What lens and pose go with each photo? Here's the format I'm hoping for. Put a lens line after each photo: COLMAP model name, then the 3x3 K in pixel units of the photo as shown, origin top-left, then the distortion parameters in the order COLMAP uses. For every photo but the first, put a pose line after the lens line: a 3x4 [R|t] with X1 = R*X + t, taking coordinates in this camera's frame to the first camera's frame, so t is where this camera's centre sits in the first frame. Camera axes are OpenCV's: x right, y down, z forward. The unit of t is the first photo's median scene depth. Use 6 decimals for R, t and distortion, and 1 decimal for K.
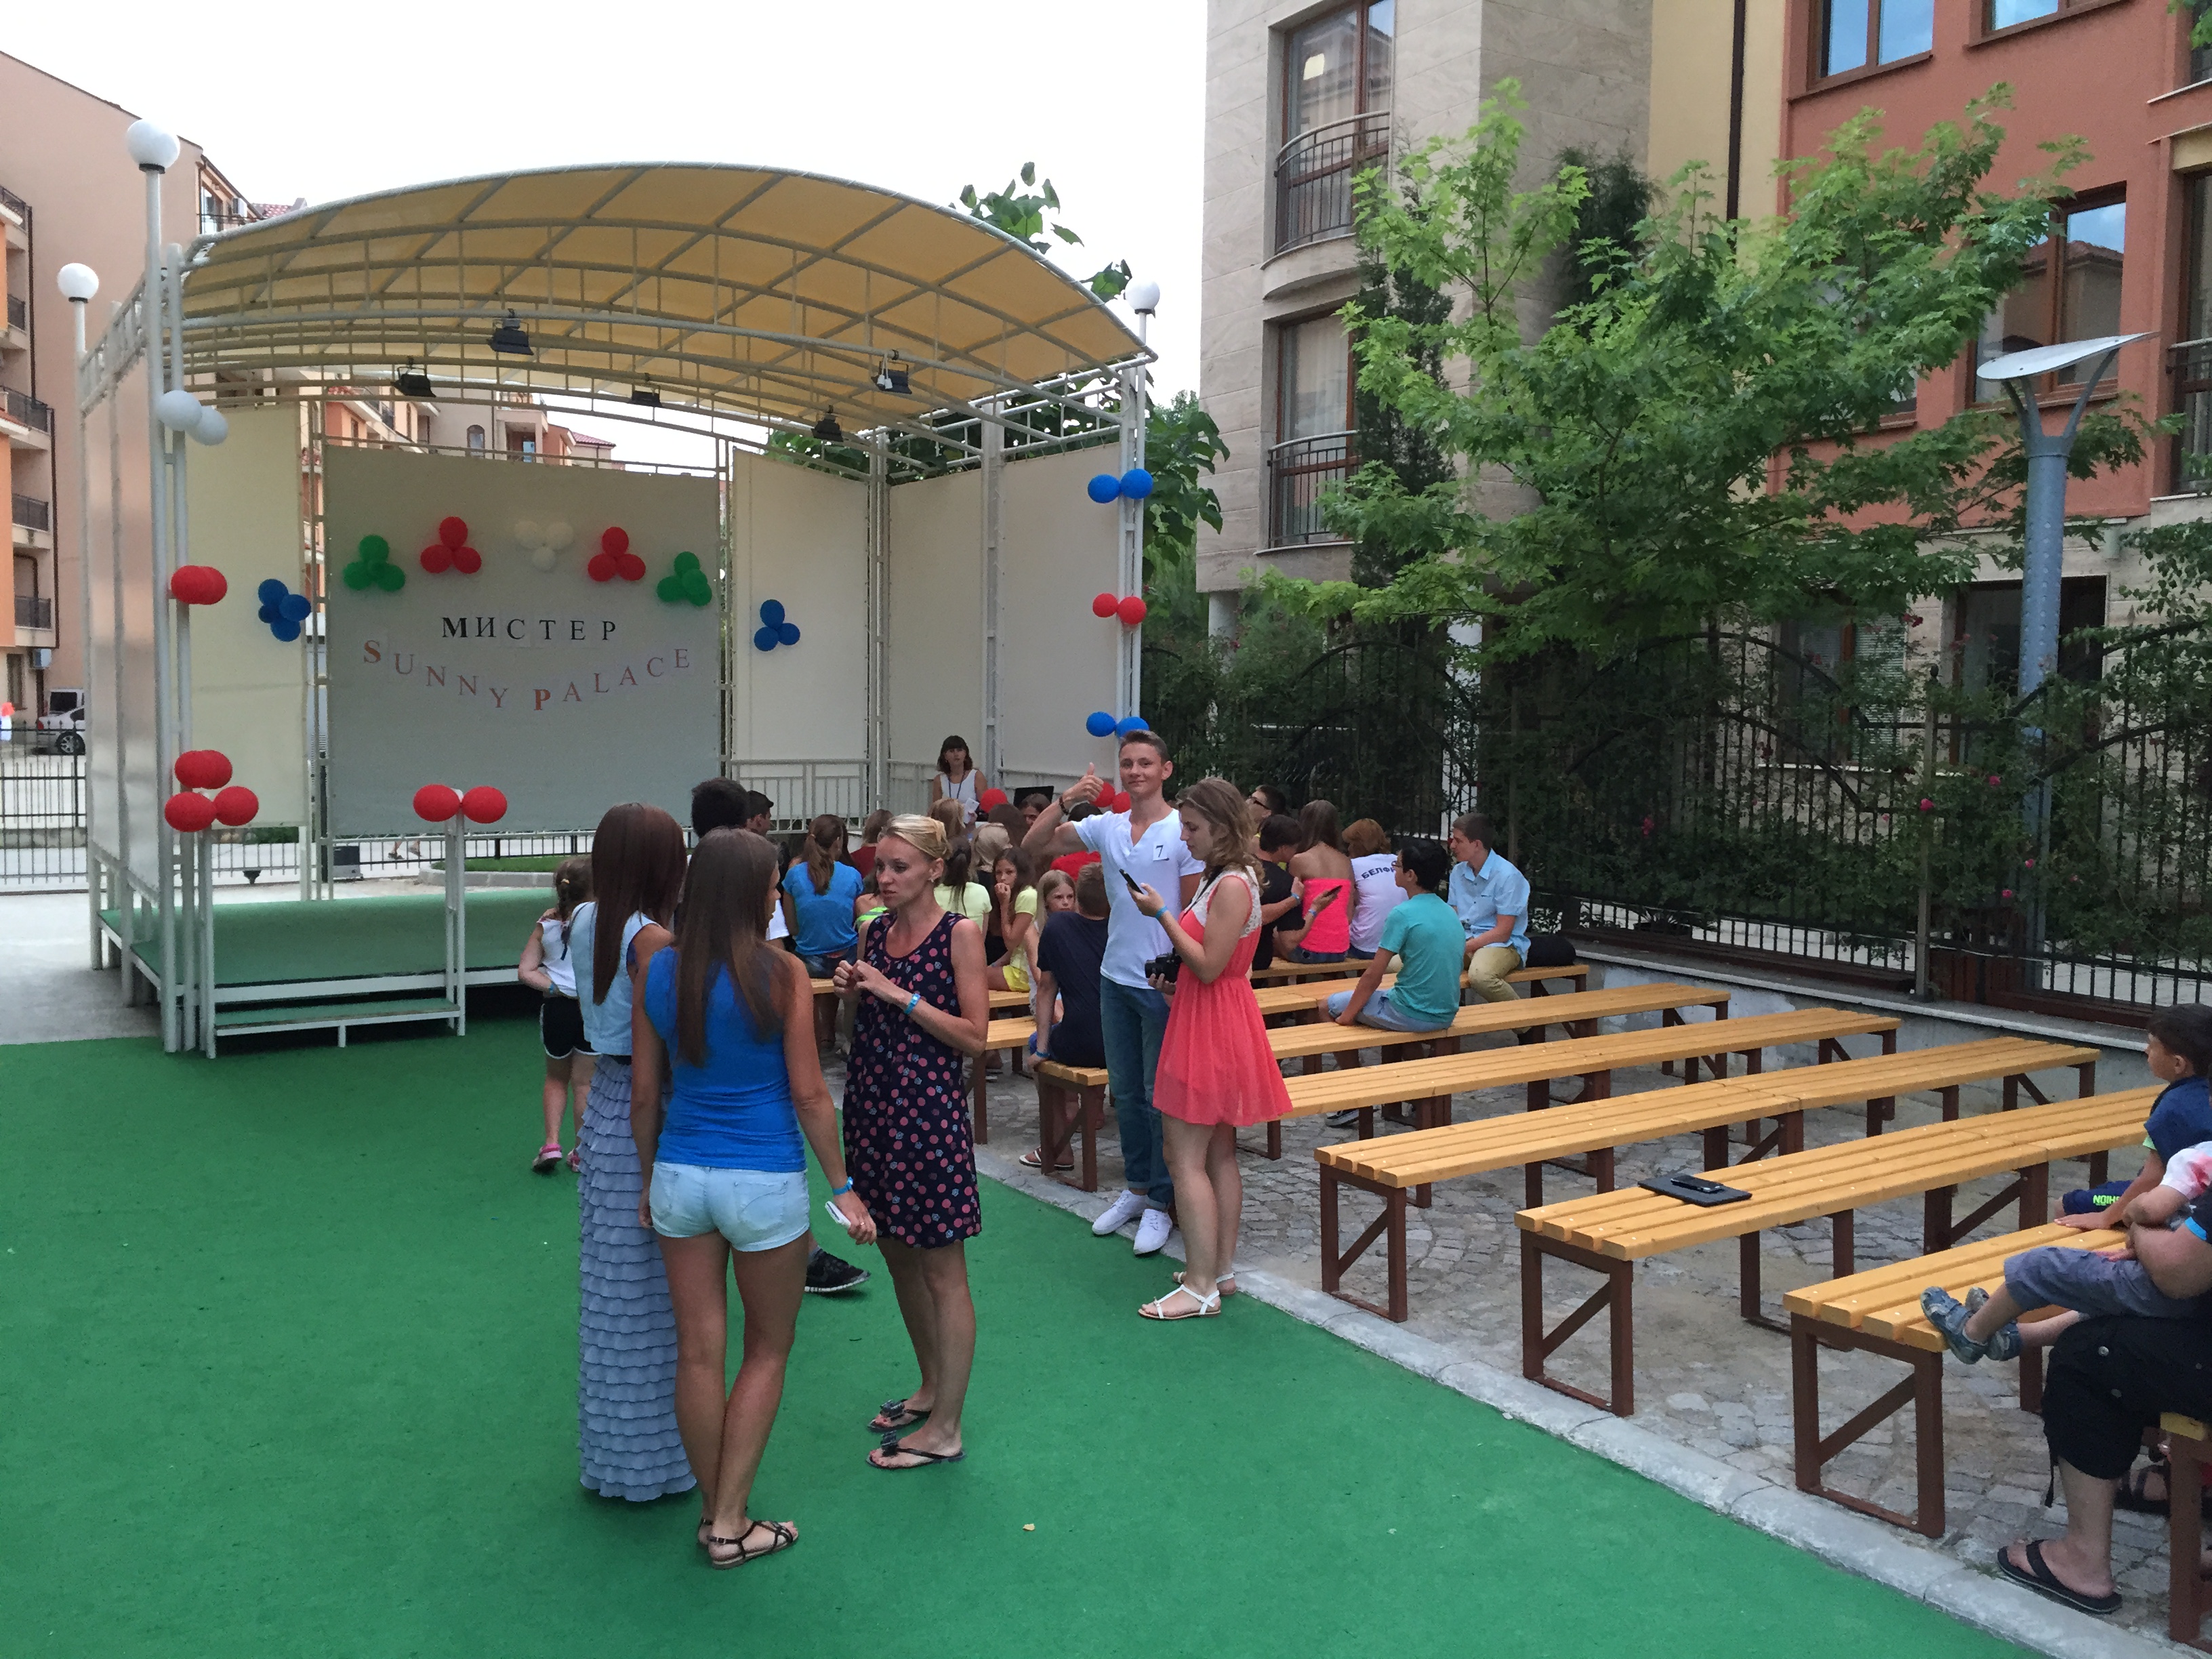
lens RADIAL K [[1864.6, 0, 1106.0], [0, 1864.6, 829.5], [0, 0, 1]] dist [0.049640, -0.087786]
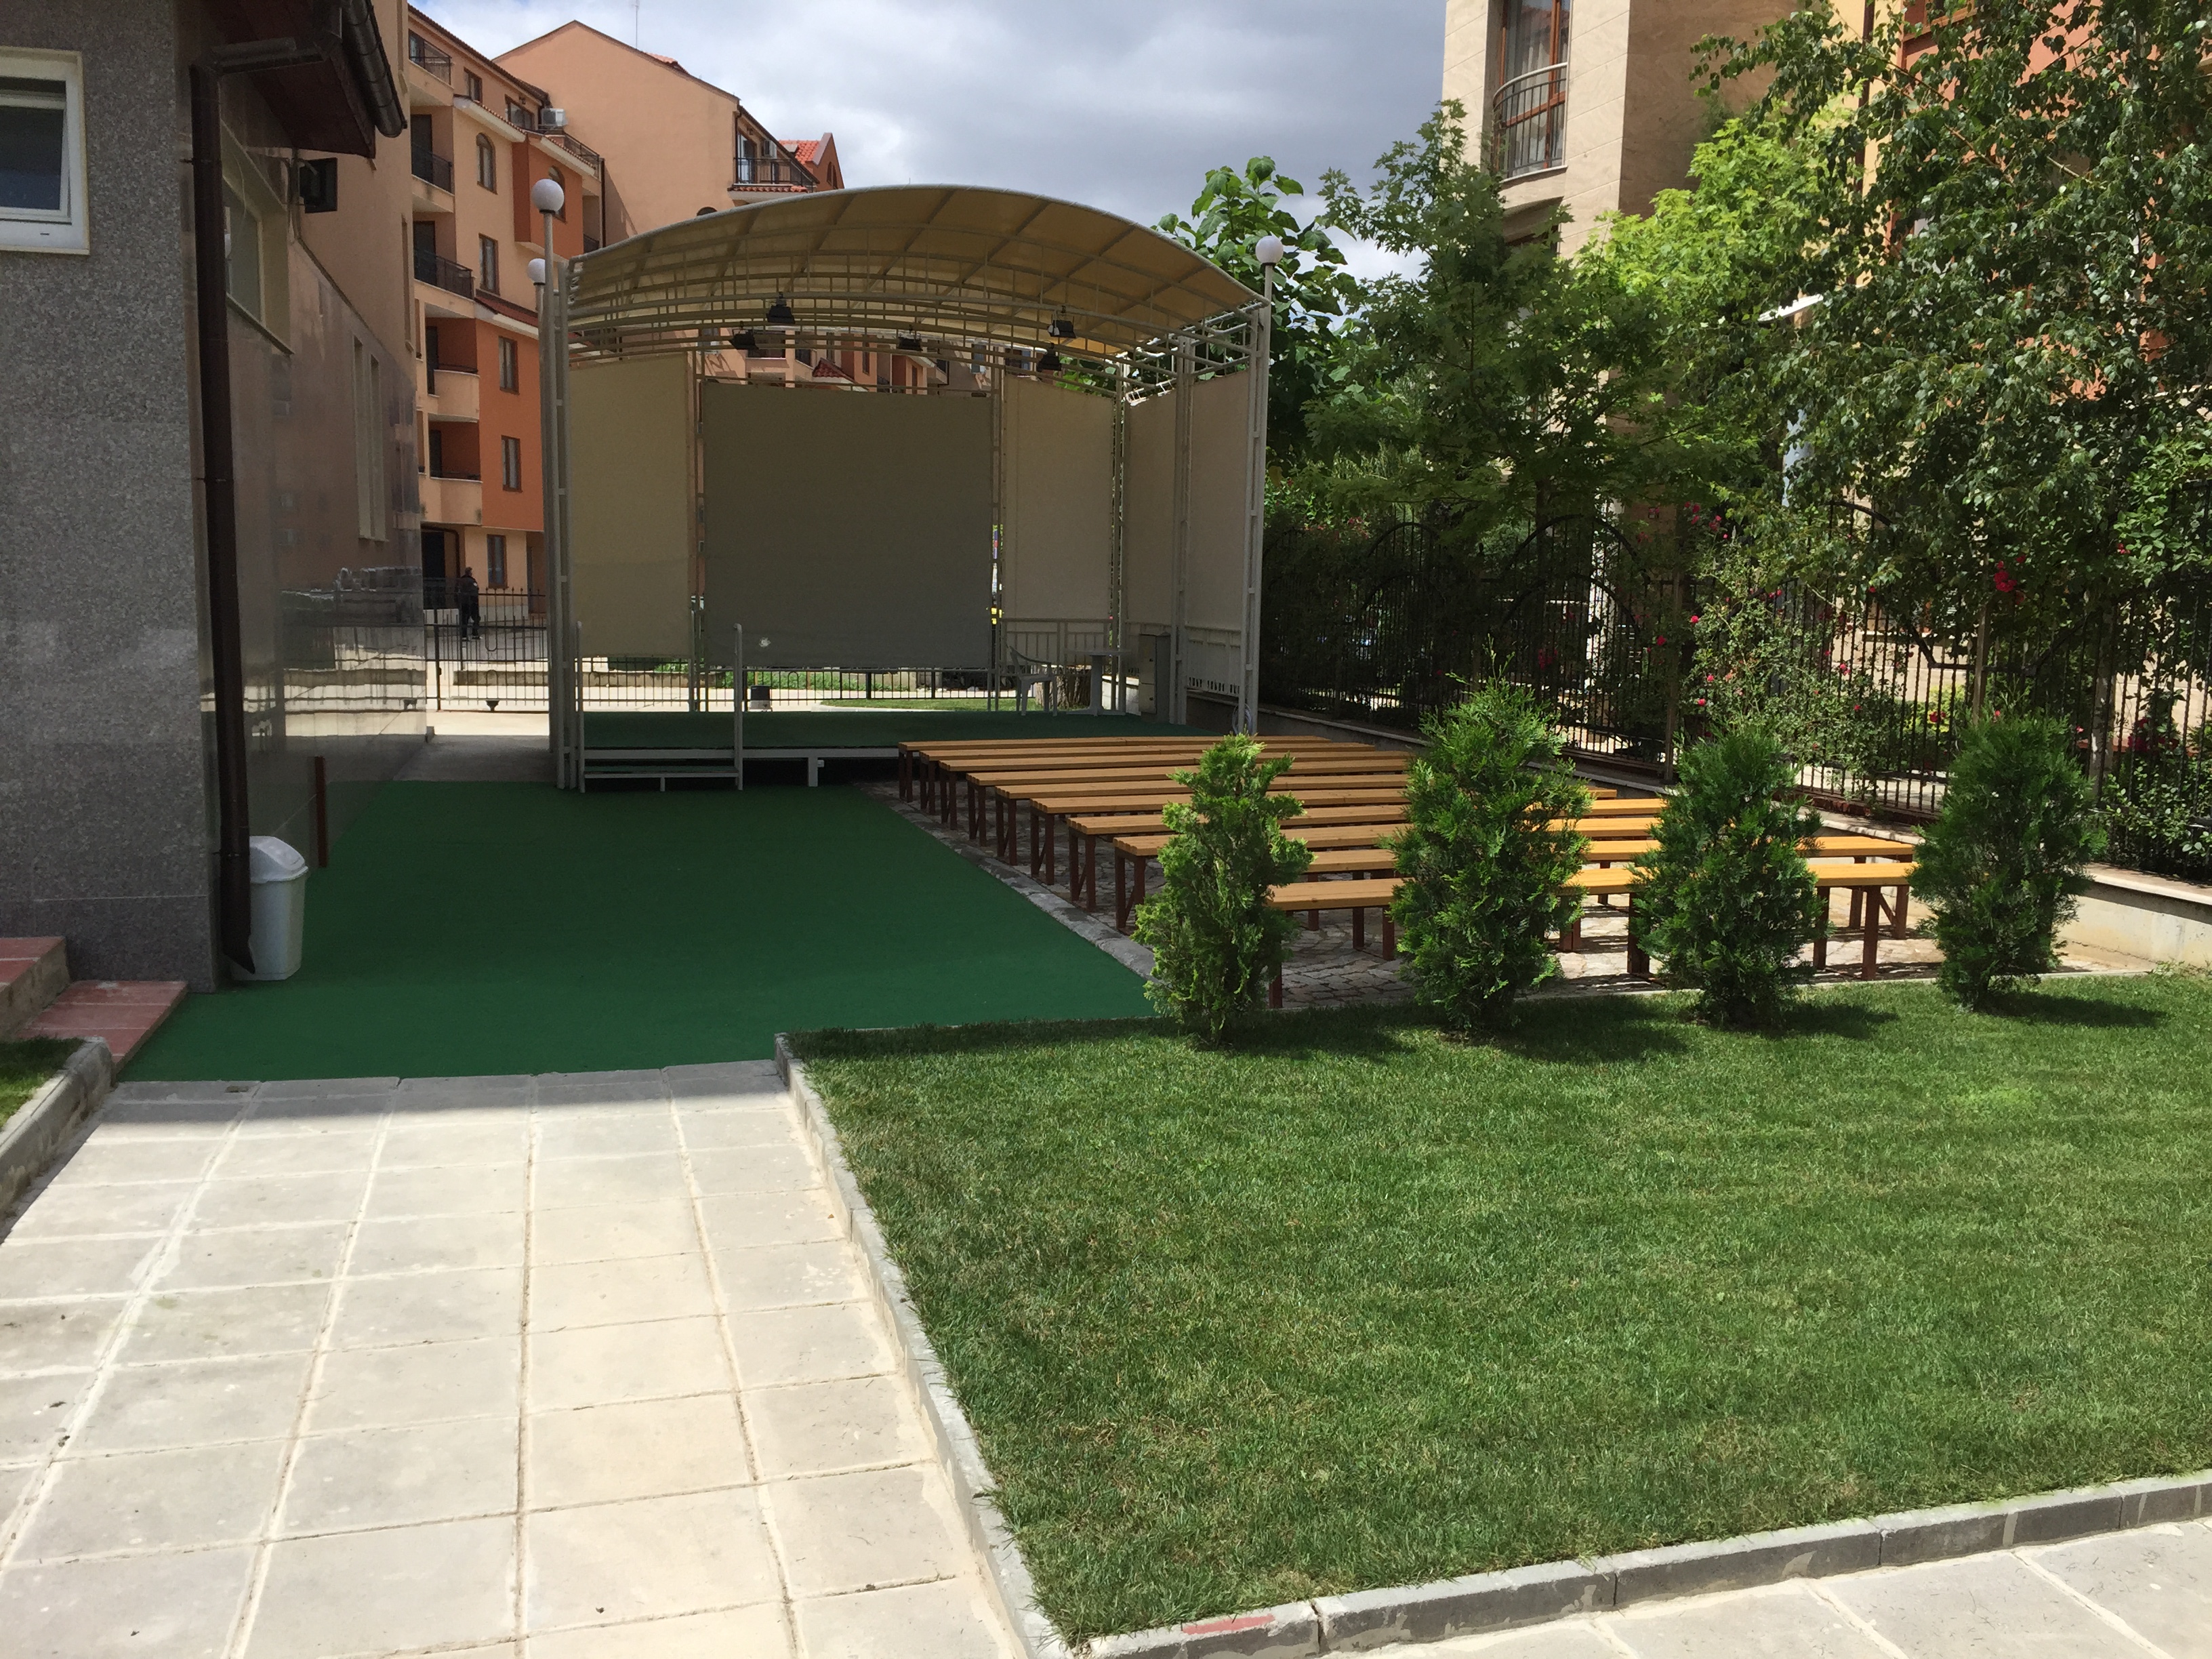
lens RADIAL K [[1864.6, 0, 1106.0], [0, 1864.6, 829.5], [0, 0, 1]] dist [0.049640, -0.087786]
pose [[0.962178, 0.043443, -0.268937, 0.330574], [-0.028510, 0.997840, 0.059189, 0.044919], [0.270927, -0.049283, 0.961337, -0.341812]]
